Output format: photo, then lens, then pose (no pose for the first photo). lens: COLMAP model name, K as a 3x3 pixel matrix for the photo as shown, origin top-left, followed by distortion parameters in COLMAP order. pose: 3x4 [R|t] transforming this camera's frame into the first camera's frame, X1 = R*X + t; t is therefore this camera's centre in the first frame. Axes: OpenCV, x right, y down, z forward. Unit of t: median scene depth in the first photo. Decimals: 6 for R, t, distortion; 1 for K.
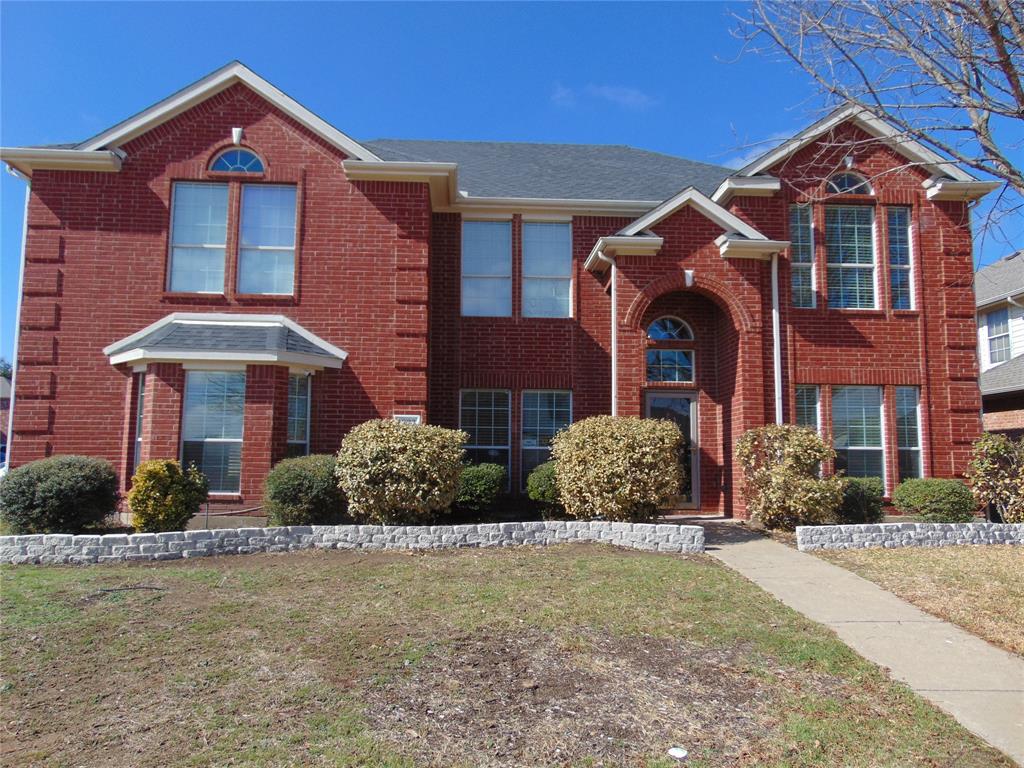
lens RADIAL K [[767.9, 0, 512.0], [0, 767.9, 384.0], [0, 0, 1]] dist [-0.036627, 0.081943]
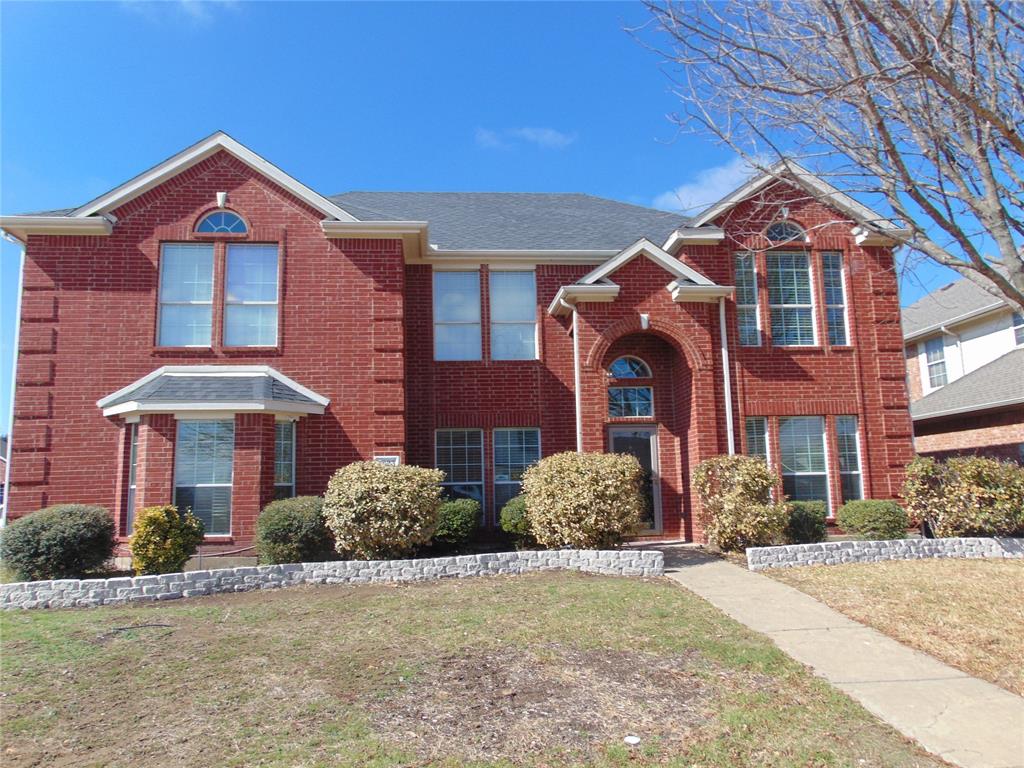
lens RADIAL K [[767.9, 0, 512.0], [0, 767.9, 384.0], [0, 0, 1]] dist [-0.036627, 0.081943]
pose [[0.998852, -0.026106, 0.040168, -0.002584], [0.027662, 0.998868, -0.038687, -0.013635], [-0.039112, 0.039754, 0.998444, -0.078304]]
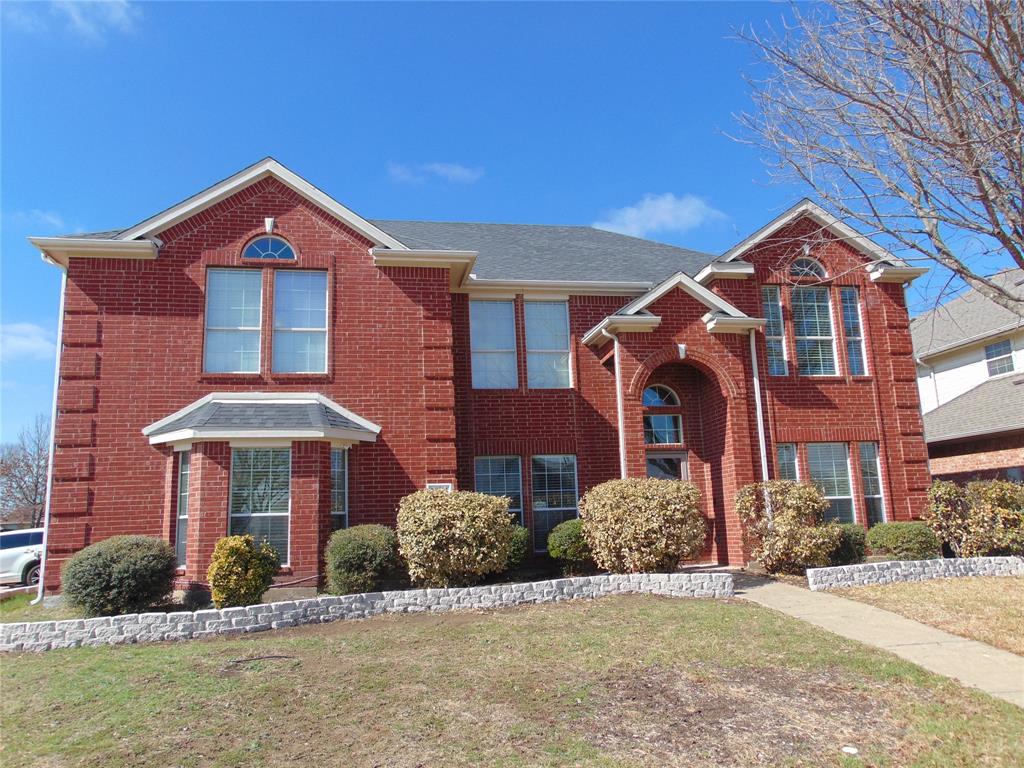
lens RADIAL K [[767.9, 0, 512.0], [0, 767.9, 384.0], [0, 0, 1]] dist [-0.036627, 0.081943]
pose [[0.991275, -0.020167, 0.130256, -0.173058], [0.030035, 0.996787, -0.074248, -0.015406], [-0.128340, 0.077513, 0.988696, -0.080890]]
